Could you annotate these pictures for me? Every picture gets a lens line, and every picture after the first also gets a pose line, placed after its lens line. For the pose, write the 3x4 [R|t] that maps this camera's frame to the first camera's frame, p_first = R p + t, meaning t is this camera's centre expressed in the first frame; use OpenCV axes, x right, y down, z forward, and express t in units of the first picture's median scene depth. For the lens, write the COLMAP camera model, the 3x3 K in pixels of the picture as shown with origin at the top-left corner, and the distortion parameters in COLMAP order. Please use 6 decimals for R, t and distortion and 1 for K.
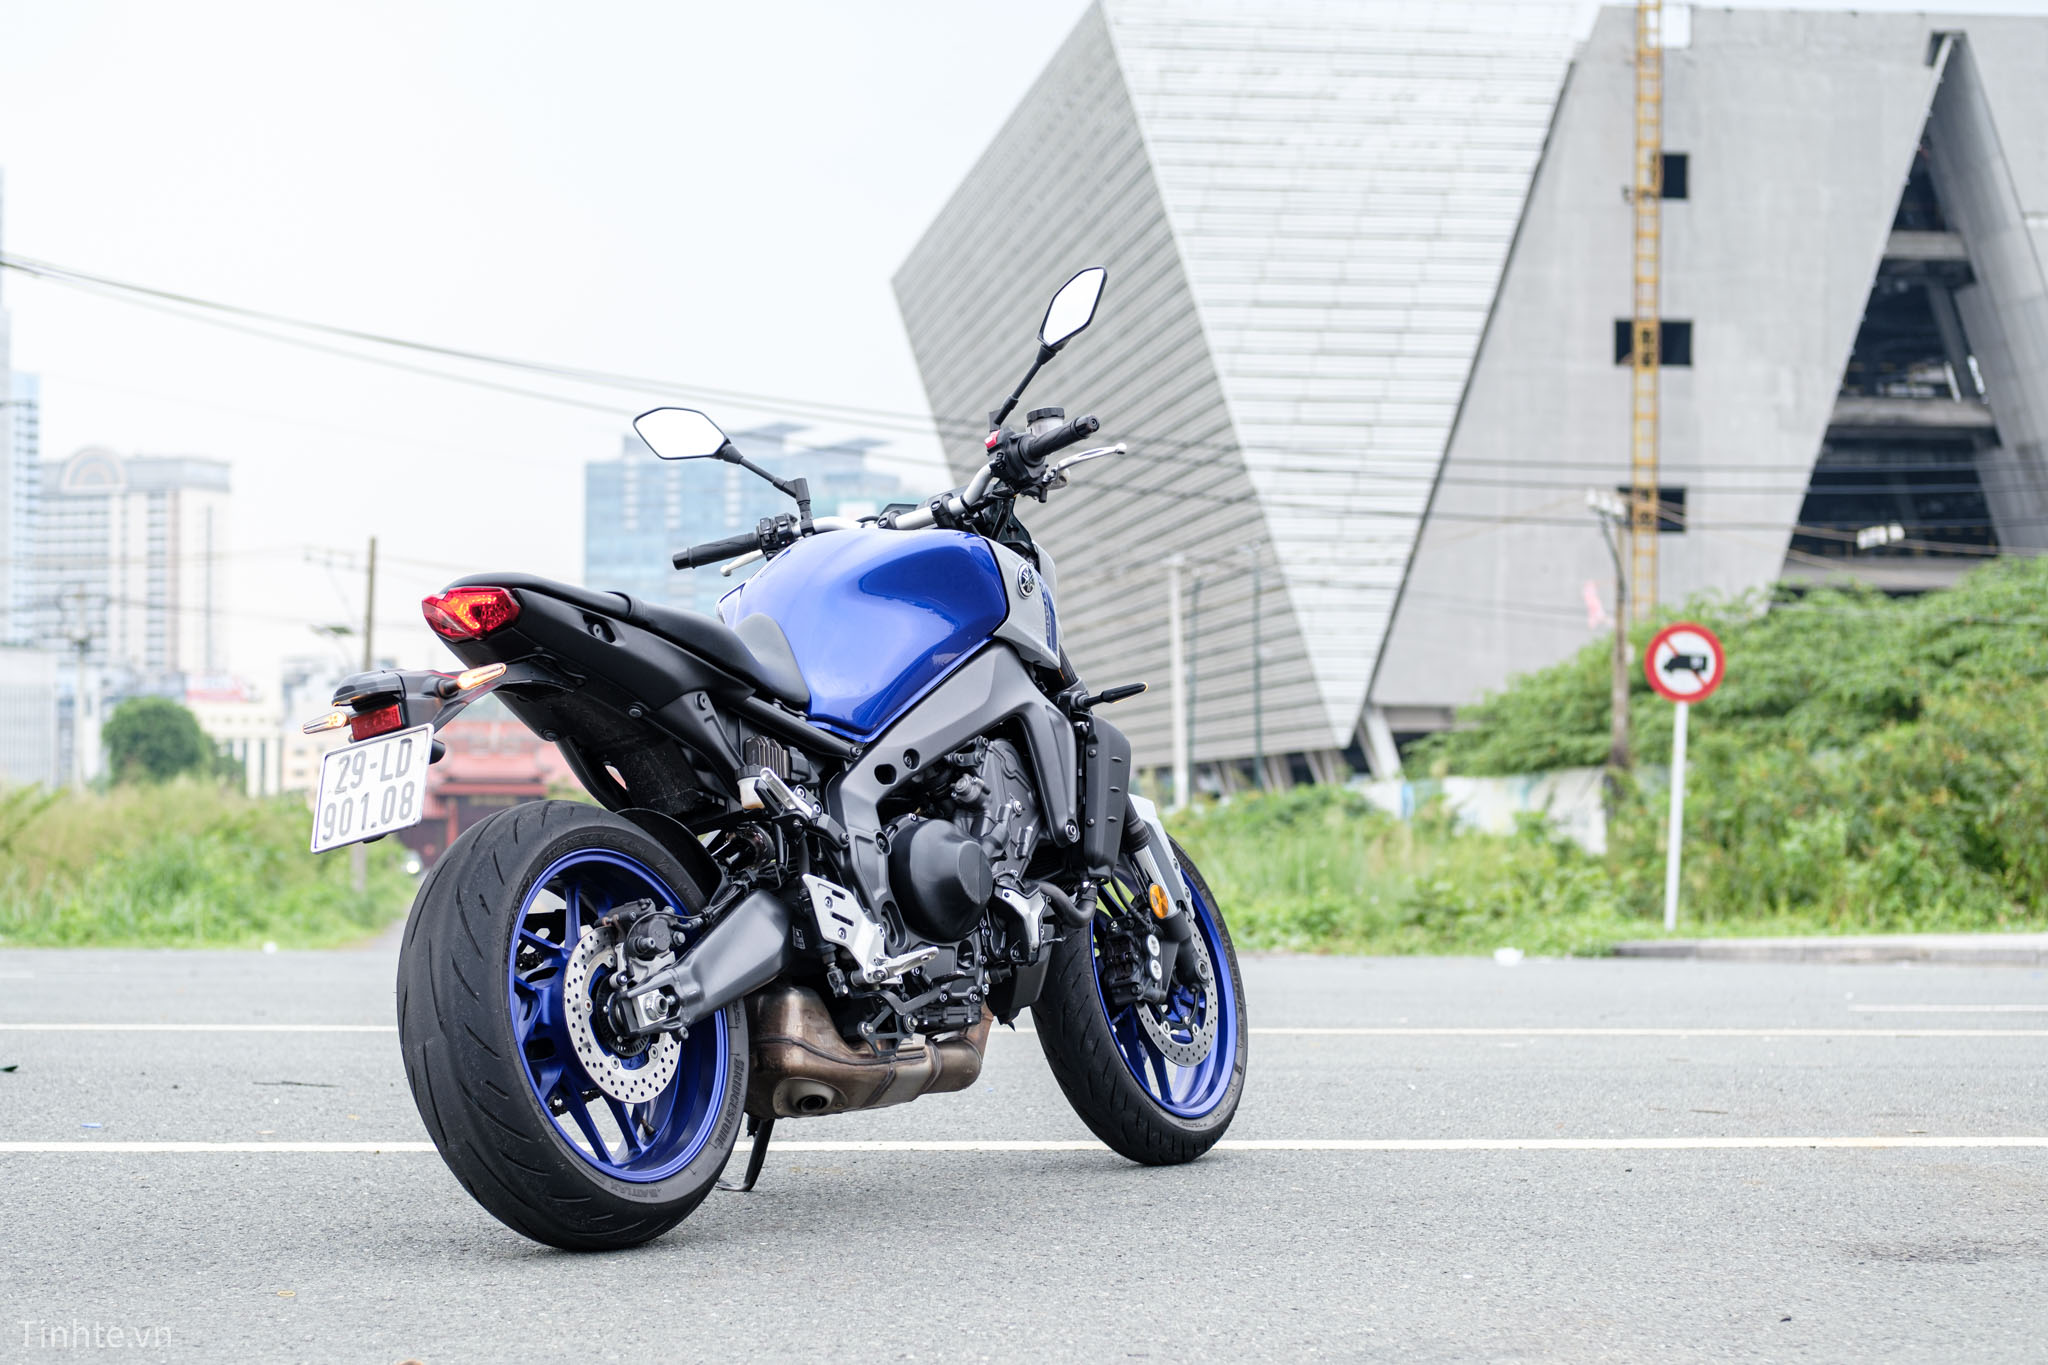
lens RADIAL K [[4463.6, 0, 1024.8], [0, 4463.6, 687.5], [0, 0, 1]] dist [0.150352, 0.000000]
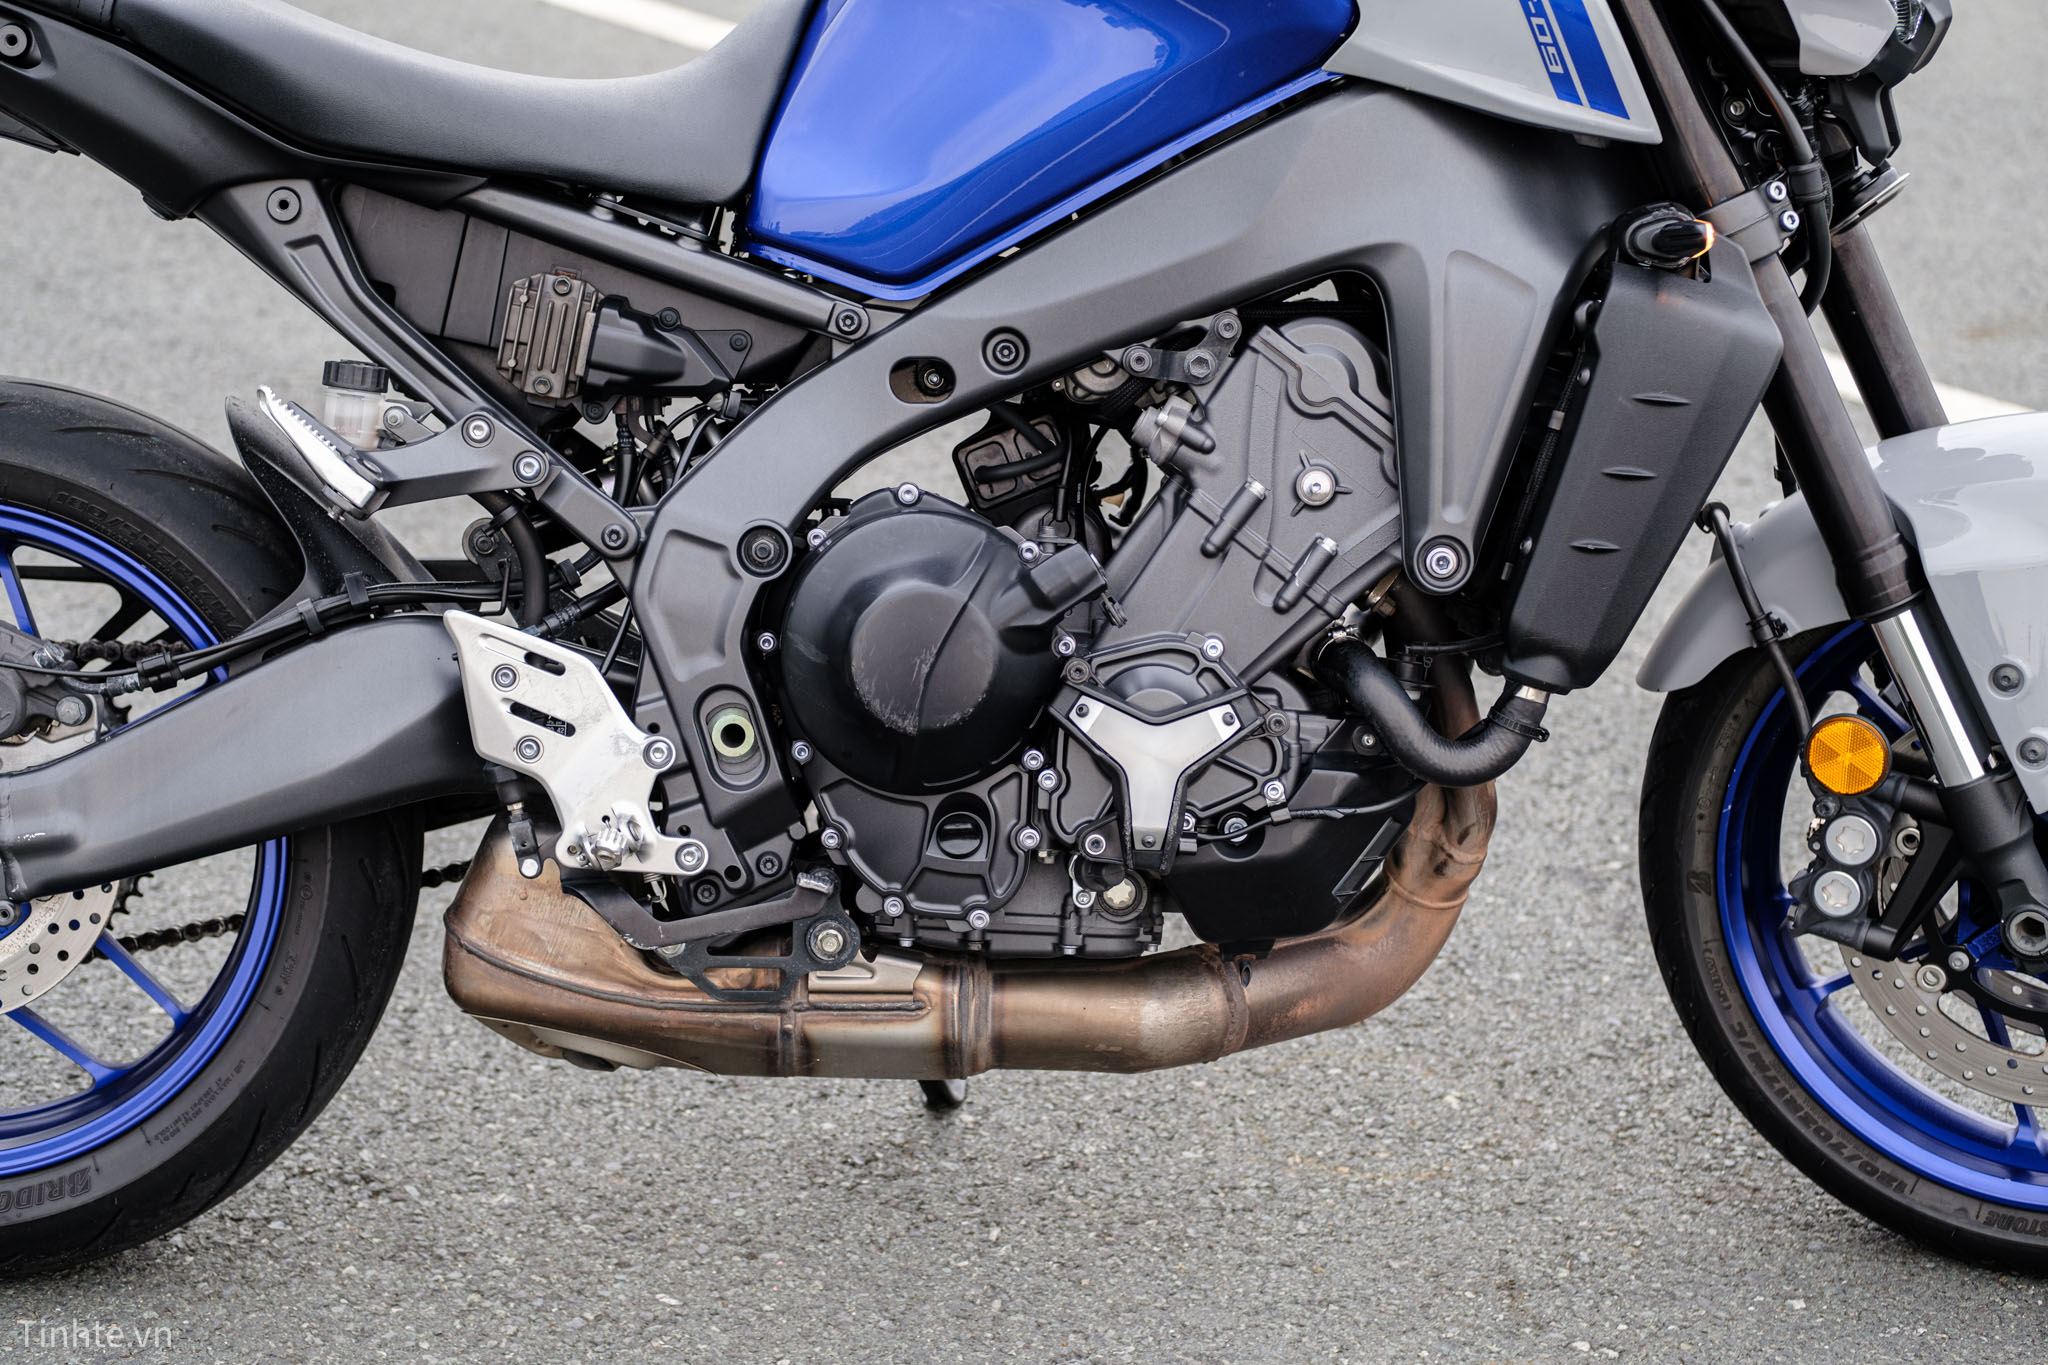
lens RADIAL K [[4345.7, 0, 1028.6], [0, 4345.7, 673.4], [0, 0, 1]] dist [0.074728, 0.000000]
pose [[0.563707, 0.261203, -0.783586, 0.332016], [-0.007131, 0.950184, 0.311607, -0.090494], [0.825944, -0.170068, 0.537488, 0.802598]]
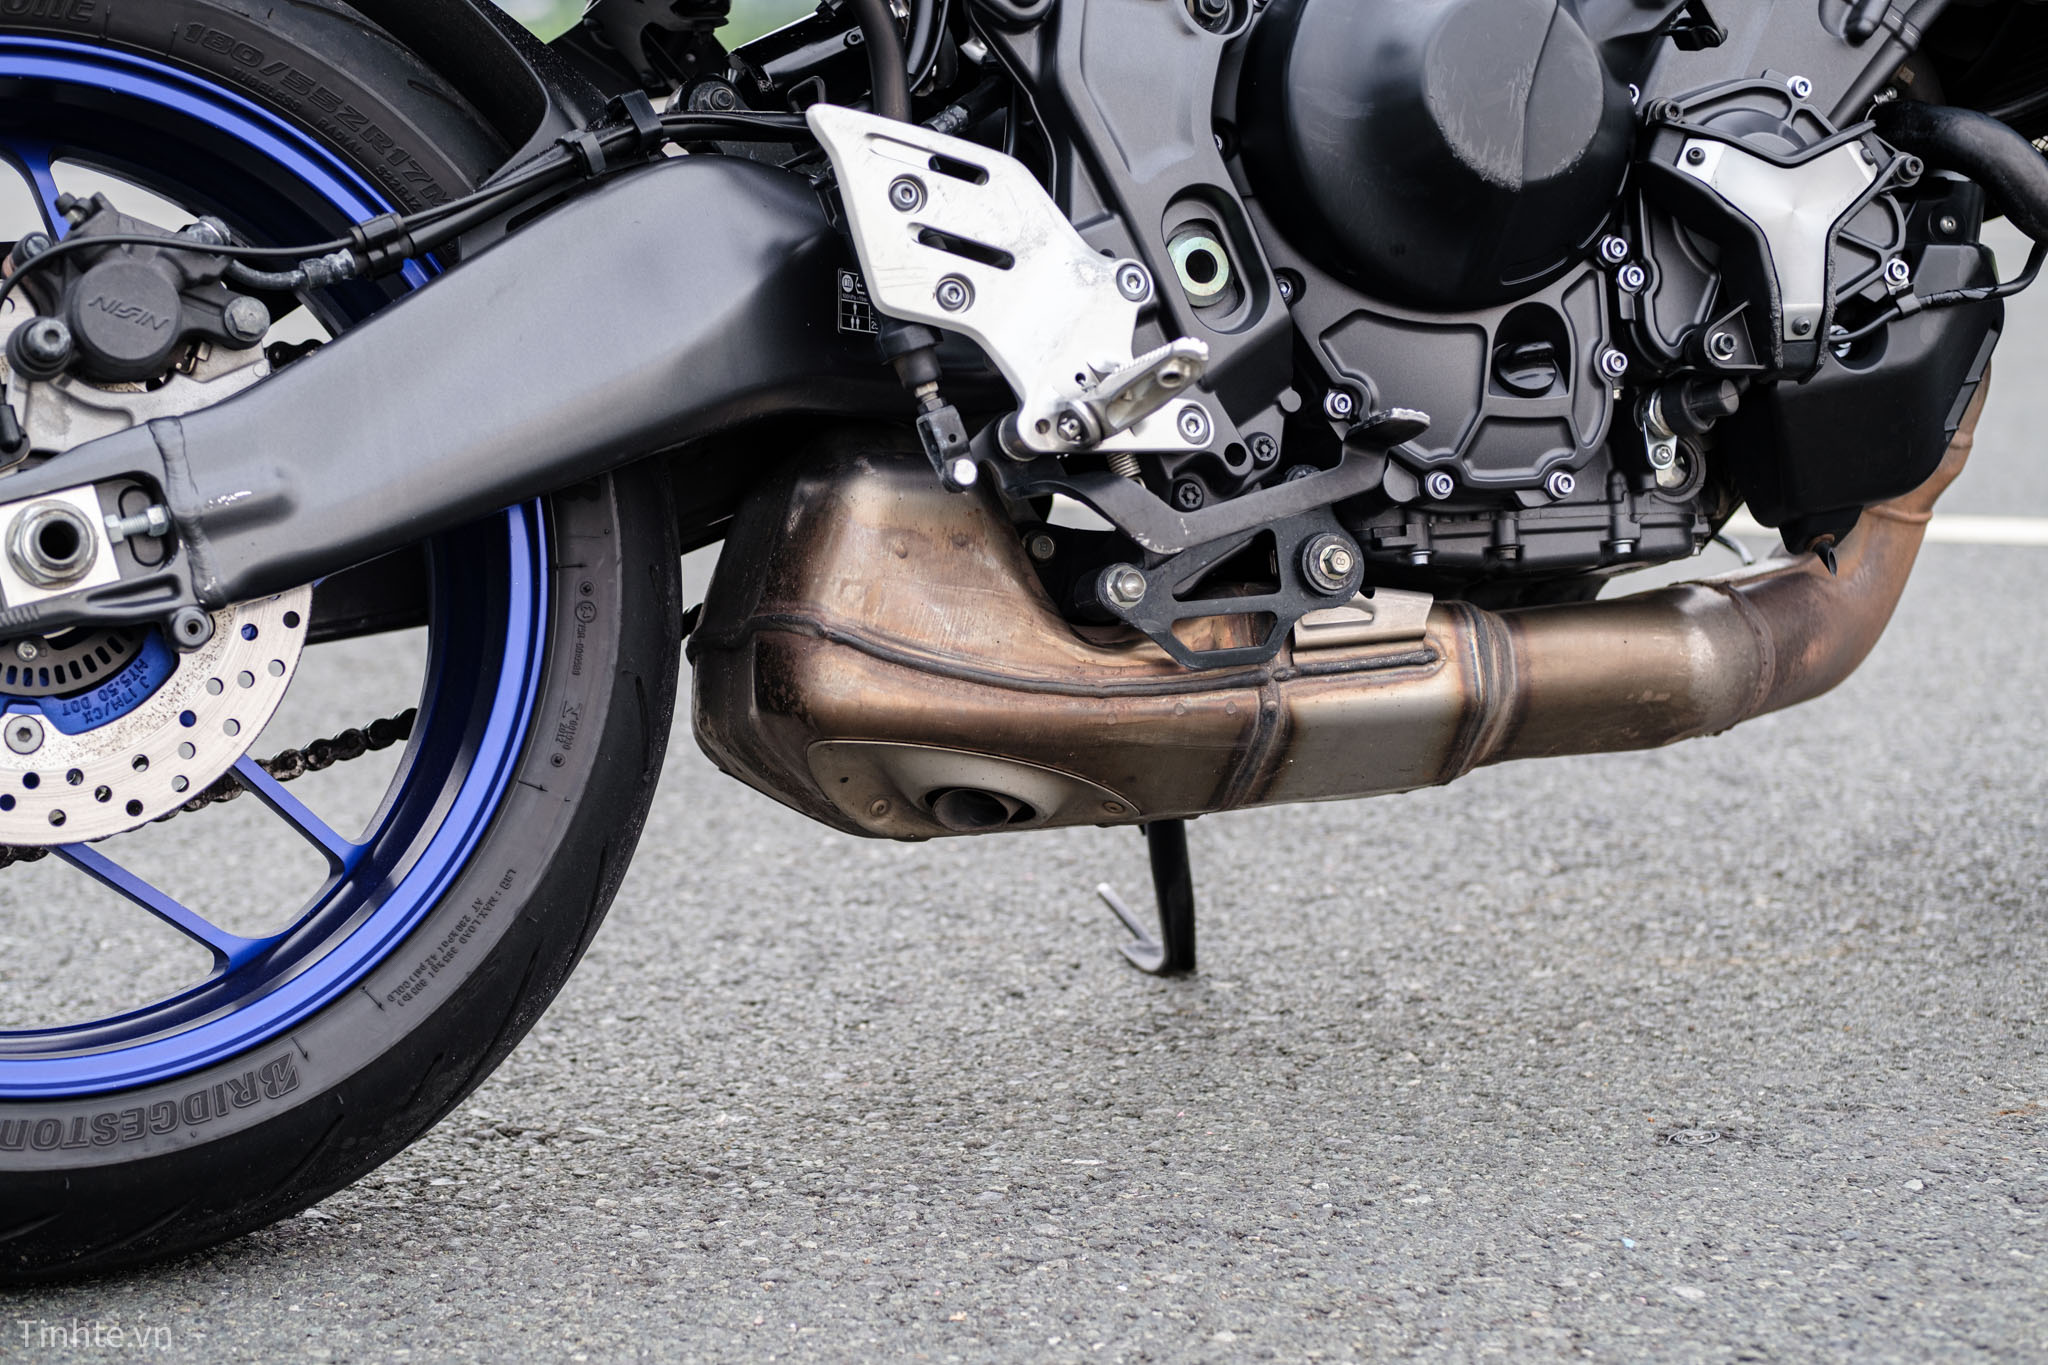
lens RADIAL K [[4345.7, 0, 1010.9], [0, 4345.7, 691.4], [0, 0, 1]] dist [0.074728, 0.000000]
pose [[0.831440, 0.051968, -0.553179, 0.132319], [0.041917, 0.986912, 0.155717, 0.035155], [0.554031, -0.152657, 0.818380, 0.745718]]
